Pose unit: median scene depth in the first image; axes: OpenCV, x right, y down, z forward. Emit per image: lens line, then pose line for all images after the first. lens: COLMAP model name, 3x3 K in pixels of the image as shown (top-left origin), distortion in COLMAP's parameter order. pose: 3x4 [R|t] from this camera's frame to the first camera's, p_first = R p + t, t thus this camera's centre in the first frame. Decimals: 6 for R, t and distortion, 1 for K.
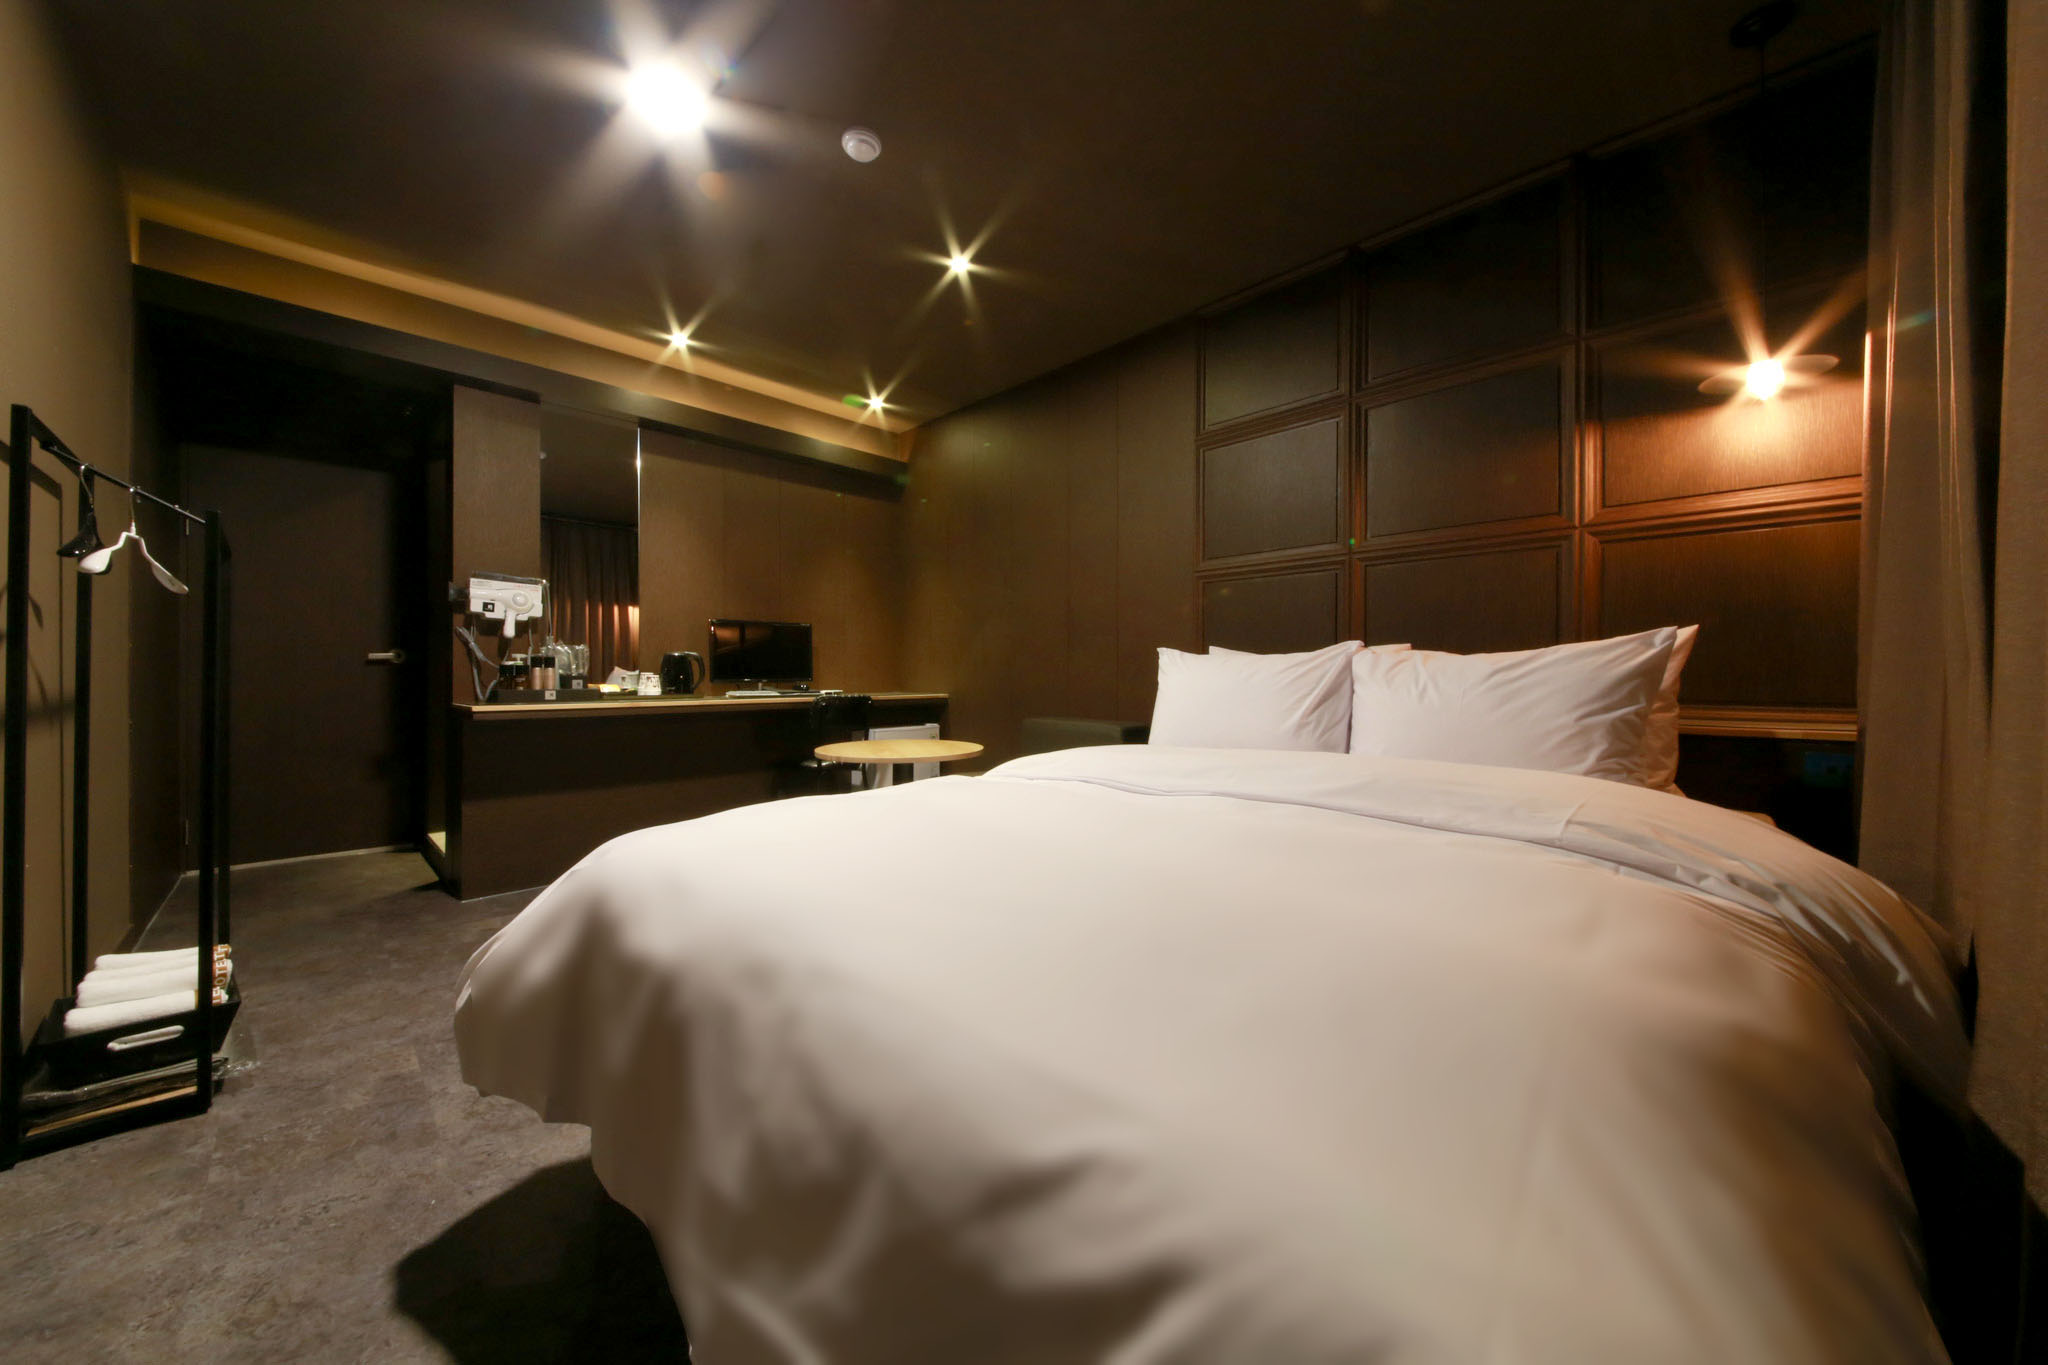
lens RADIAL K [[714.0, 0, 1023.3], [0, 714.0, 671.8], [0, 0, 1]] dist [0.018487, -0.010327]
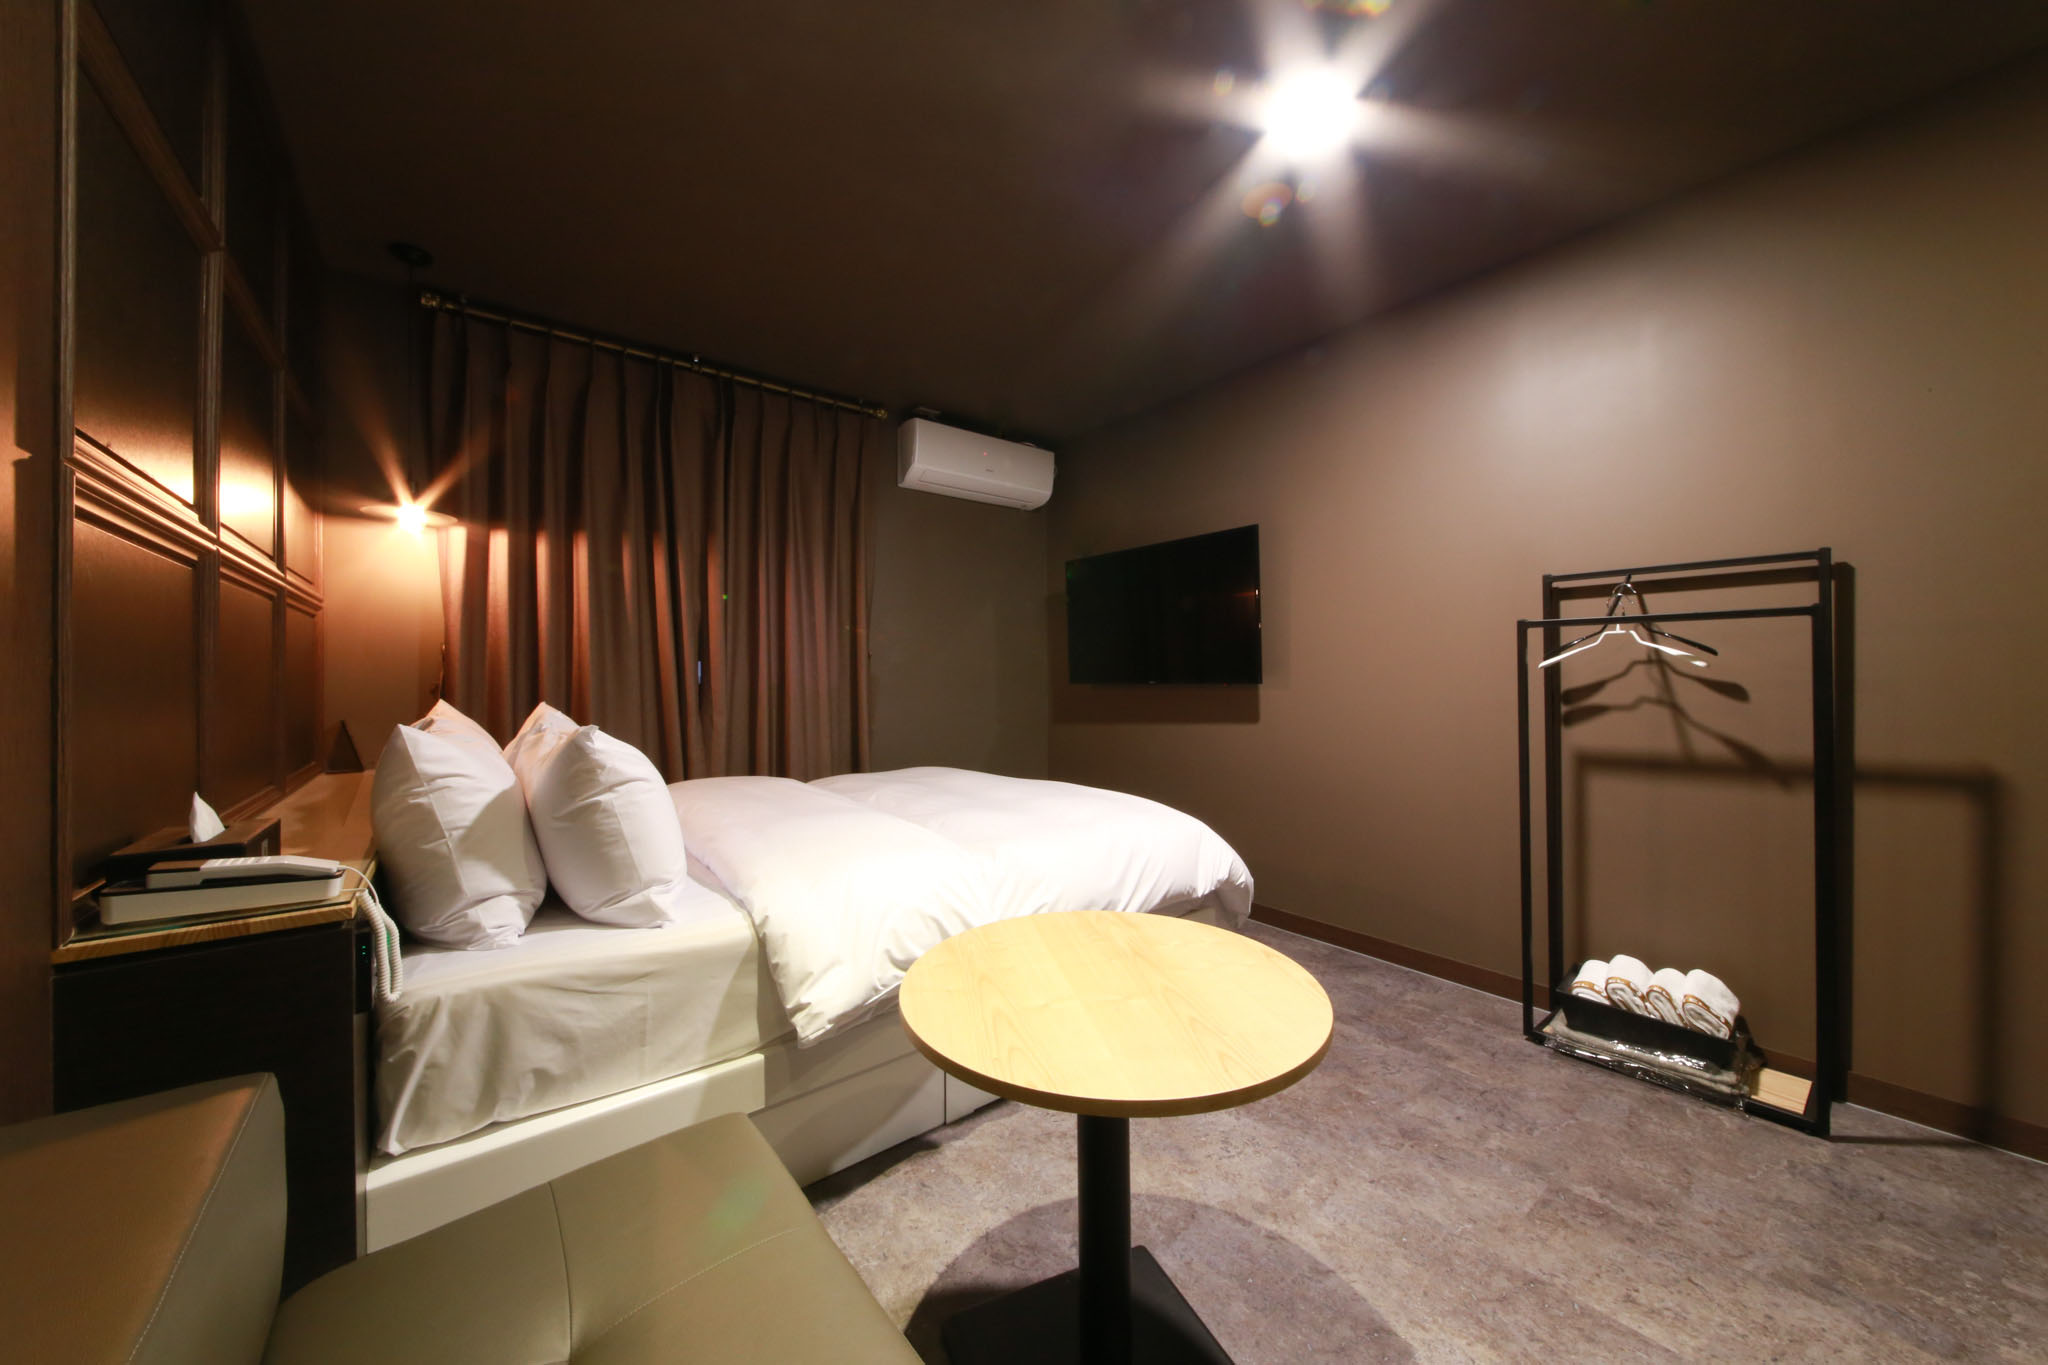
lens RADIAL K [[724.3, 0, 1022.2], [0, 724.3, 629.8], [0, 0, 1]] dist [0.036249, -0.011125]
pose [[-0.994671, 0.016814, 0.101719, -0.312312], [0.011615, 0.998606, -0.051493, -0.148666], [-0.102443, -0.050038, -0.993480, 2.746422]]
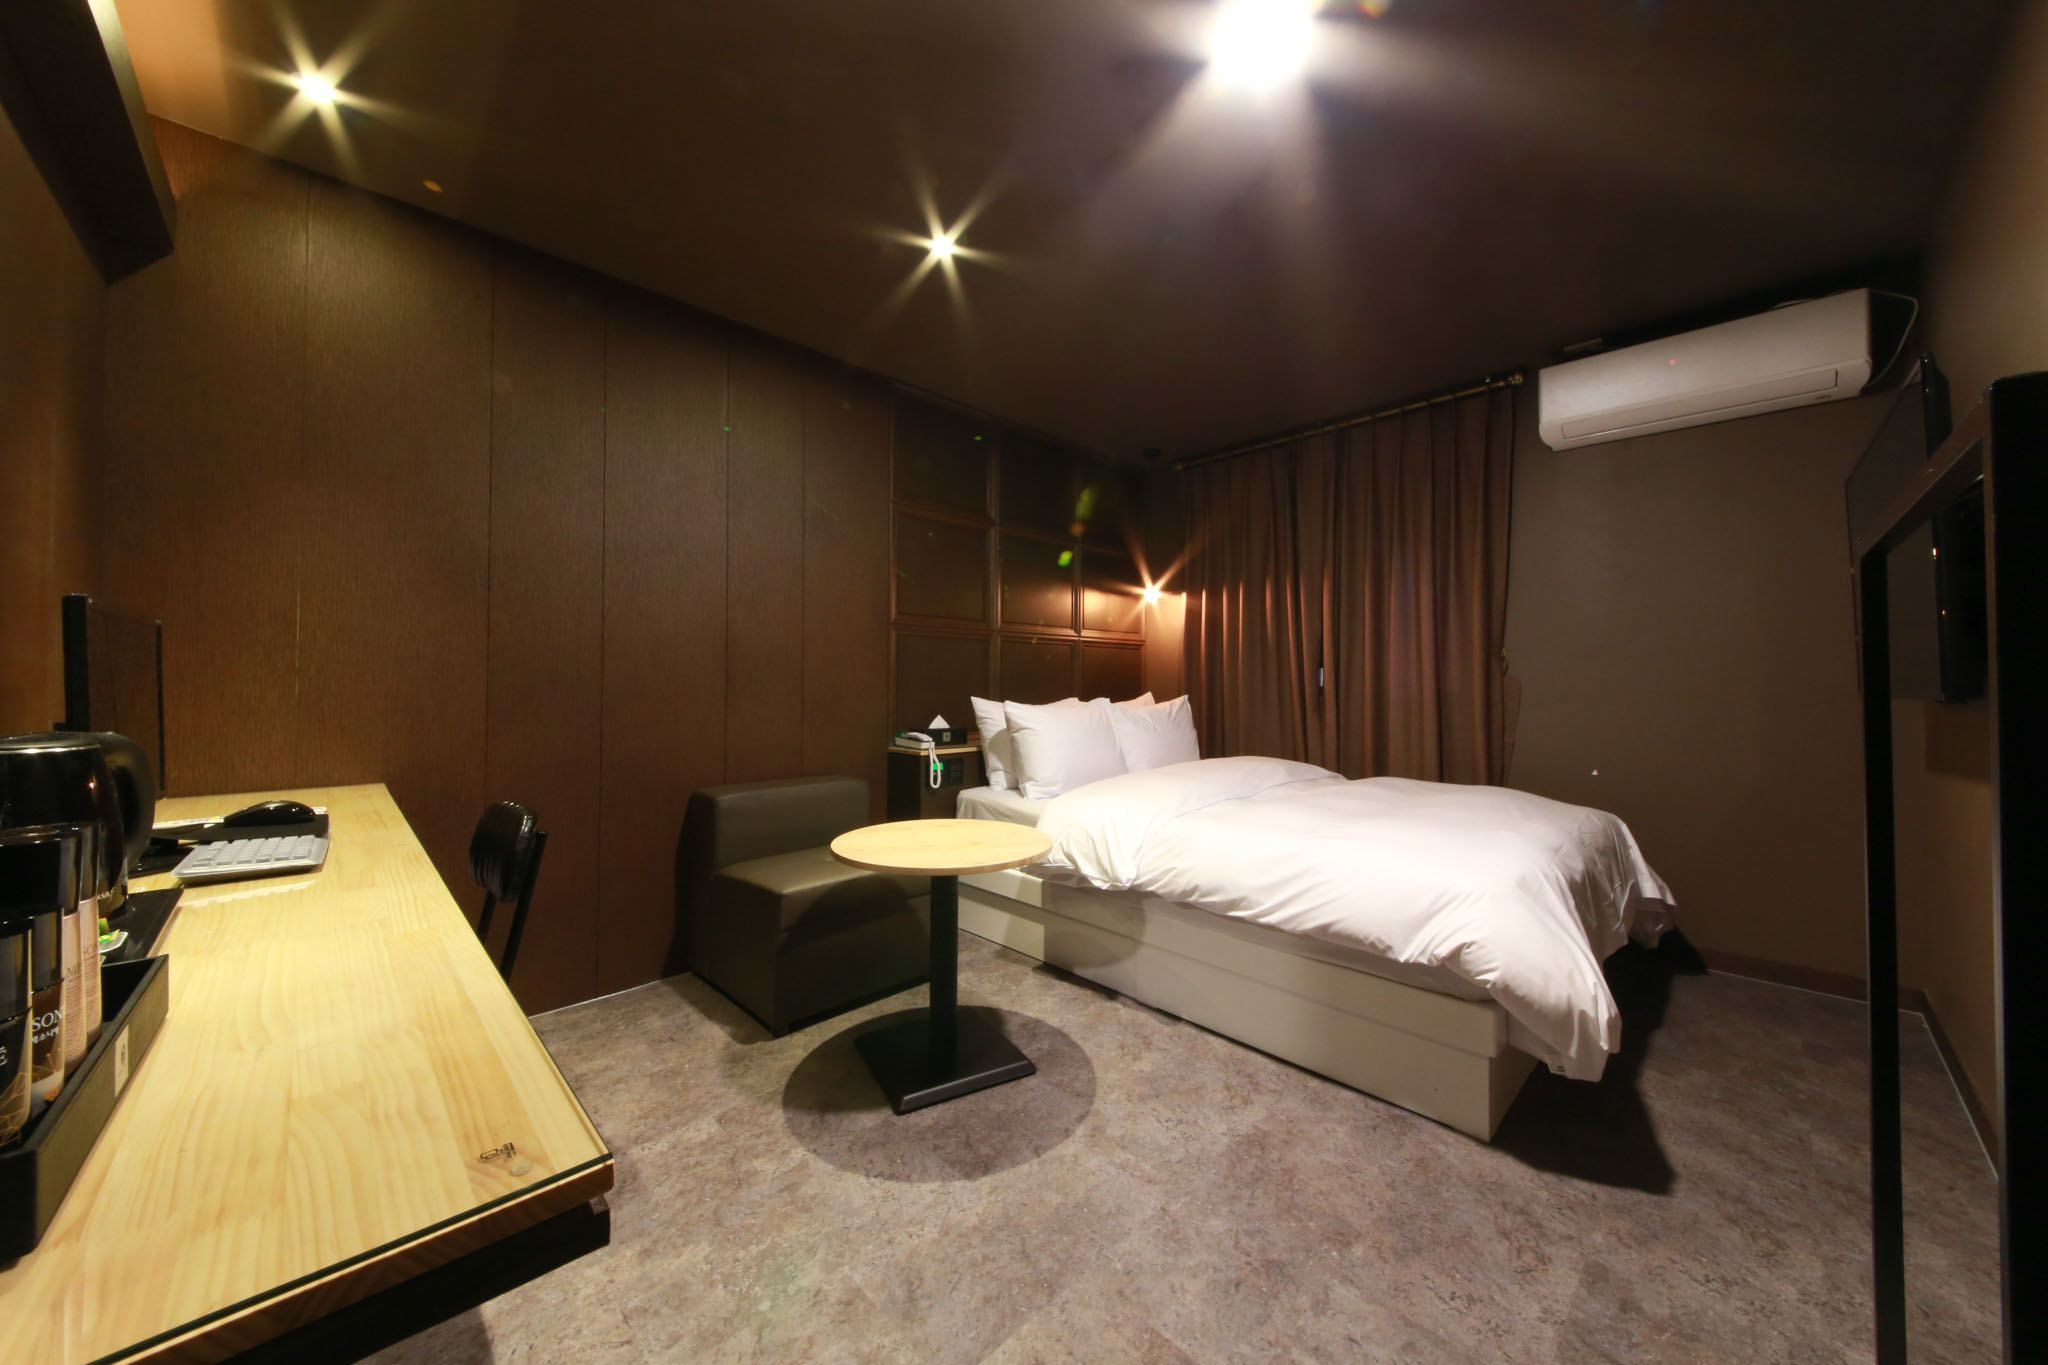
lens RADIAL K [[714.0, 0, 1023.3], [0, 714.0, 671.8], [0, 0, 1]] dist [0.018487, -0.010327]
pose [[0.008791, 0.030040, 0.999510, -1.771057], [-0.001321, 0.999548, -0.030029, -0.096291], [-0.999960, -0.001056, 0.008827, 1.717622]]
